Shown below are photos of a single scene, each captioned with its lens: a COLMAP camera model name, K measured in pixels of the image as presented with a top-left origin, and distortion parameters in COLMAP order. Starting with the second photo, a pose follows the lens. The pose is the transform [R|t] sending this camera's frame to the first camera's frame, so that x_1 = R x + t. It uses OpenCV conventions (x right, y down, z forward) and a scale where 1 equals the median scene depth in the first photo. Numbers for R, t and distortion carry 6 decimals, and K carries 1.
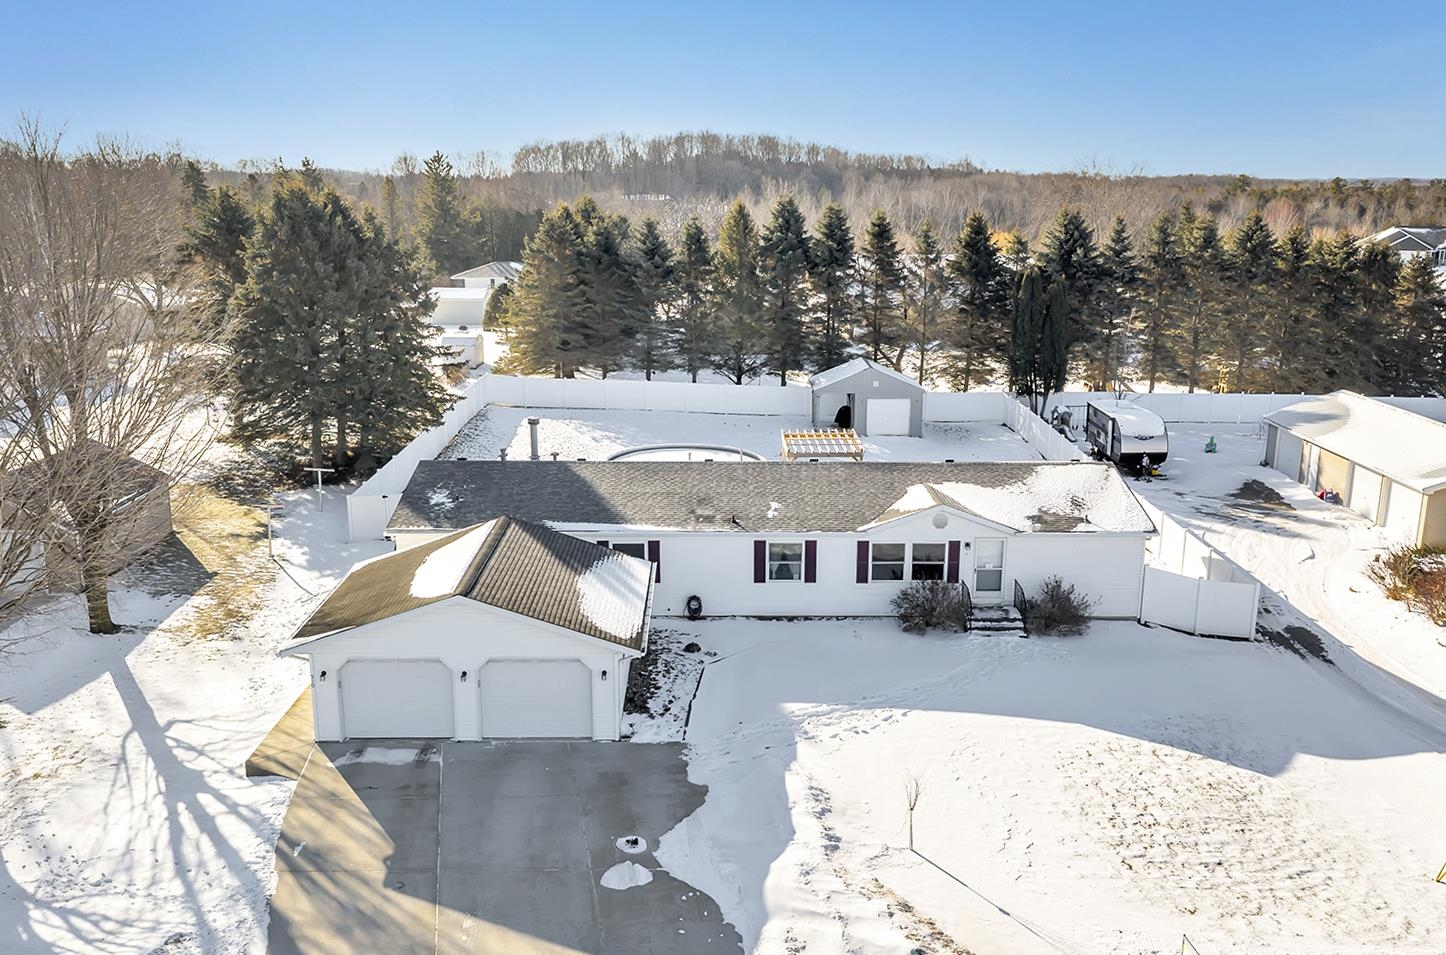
lens RADIAL K [[1239.1, 0, 723.0], [0, 1239.1, 477.5], [0, 0, 1]] dist [0.016839, -0.014169]
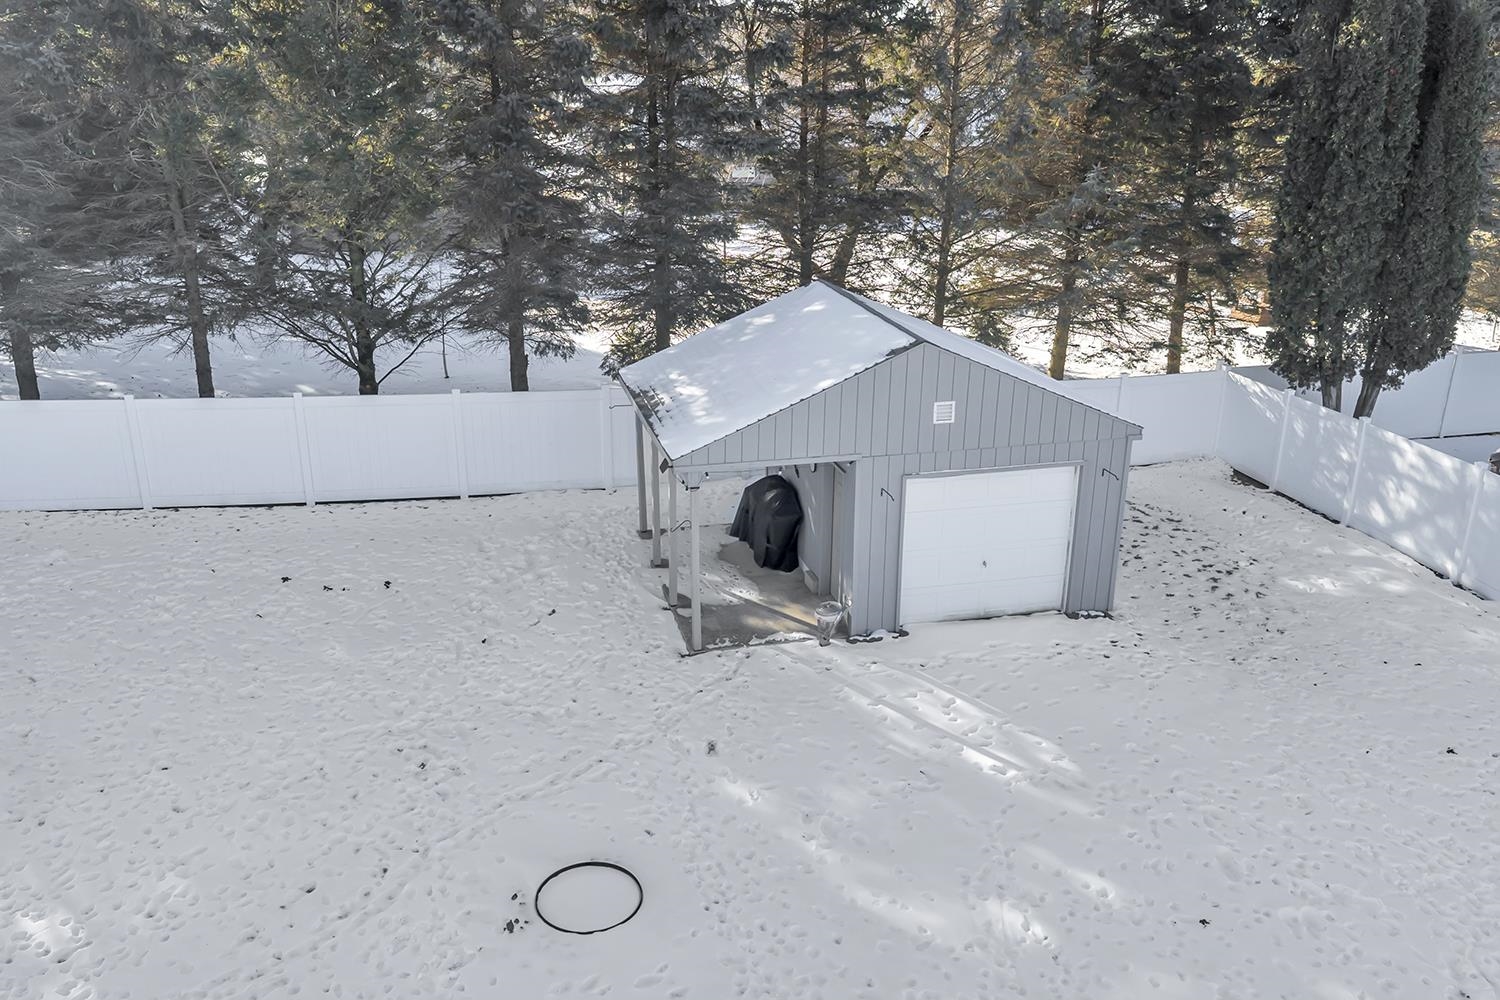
lens RADIAL K [[1235.3, 0, 750.0], [0, 1235.3, 500.0], [0, 0, 1]] dist [0.036093, -0.066605]
pose [[0.971817, -0.075371, 0.223363, 0.068322], [0.048168, 0.991008, 0.124829, -0.157523], [-0.230763, -0.110551, 0.966709, 1.390714]]
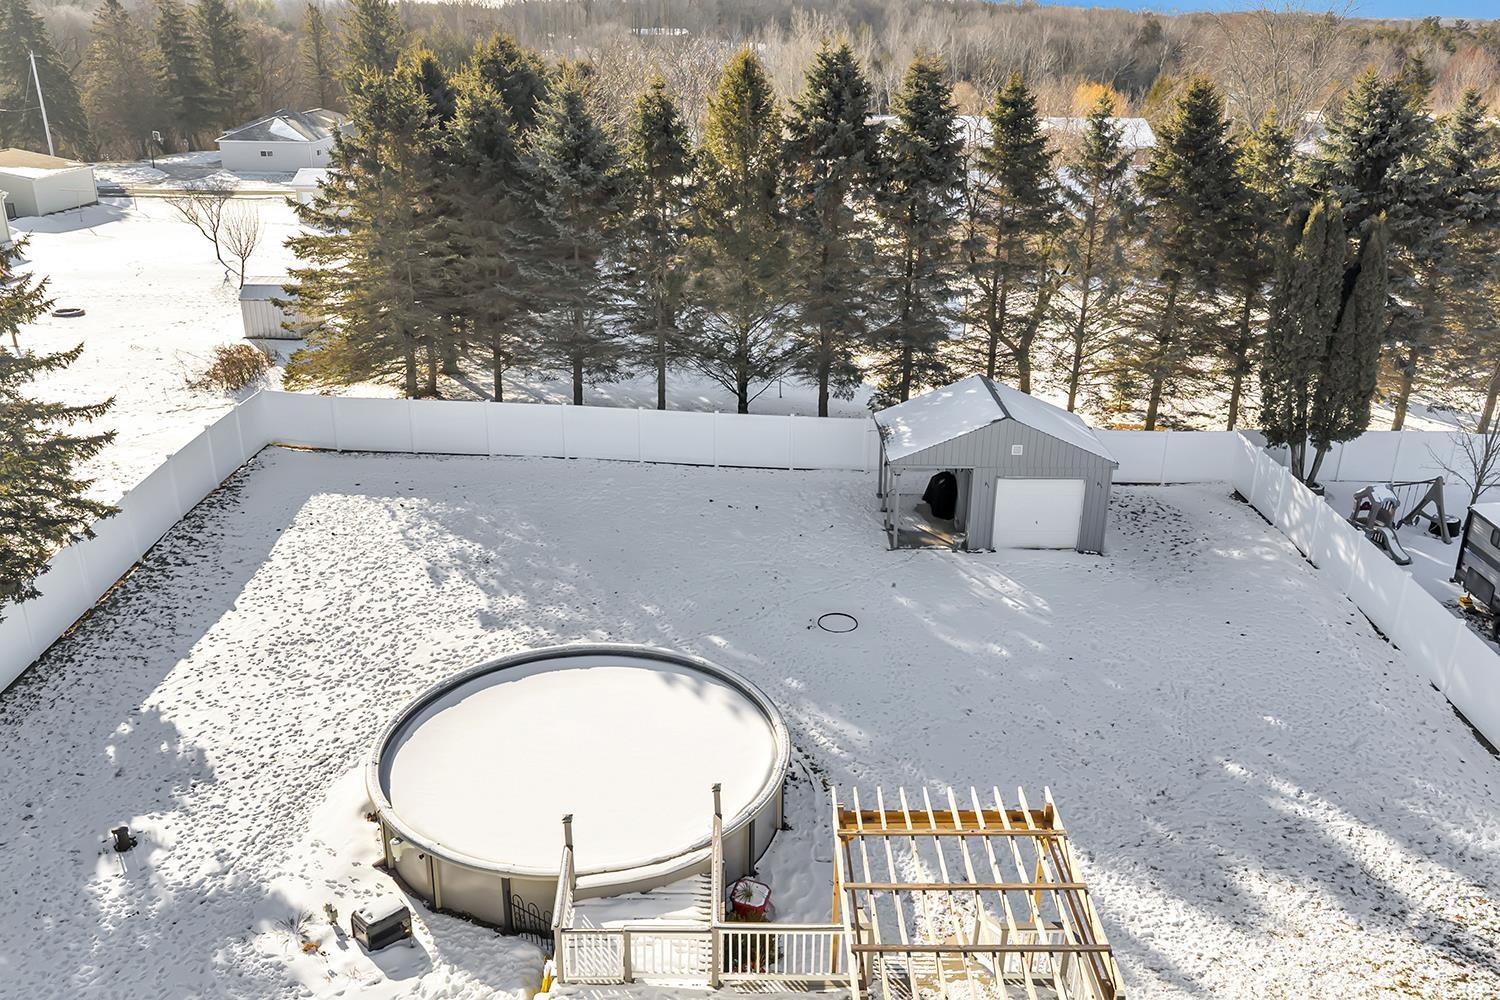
lens RADIAL K [[1235.3, 0, 750.0], [0, 1235.3, 500.0], [0, 0, 1]] dist [0.036093, -0.066605]
pose [[0.999950, 0.009724, 0.002422, 0.031367], [-0.009967, 0.990268, 0.138814, -0.215621], [-0.001048, -0.138832, 0.990315, 0.908109]]
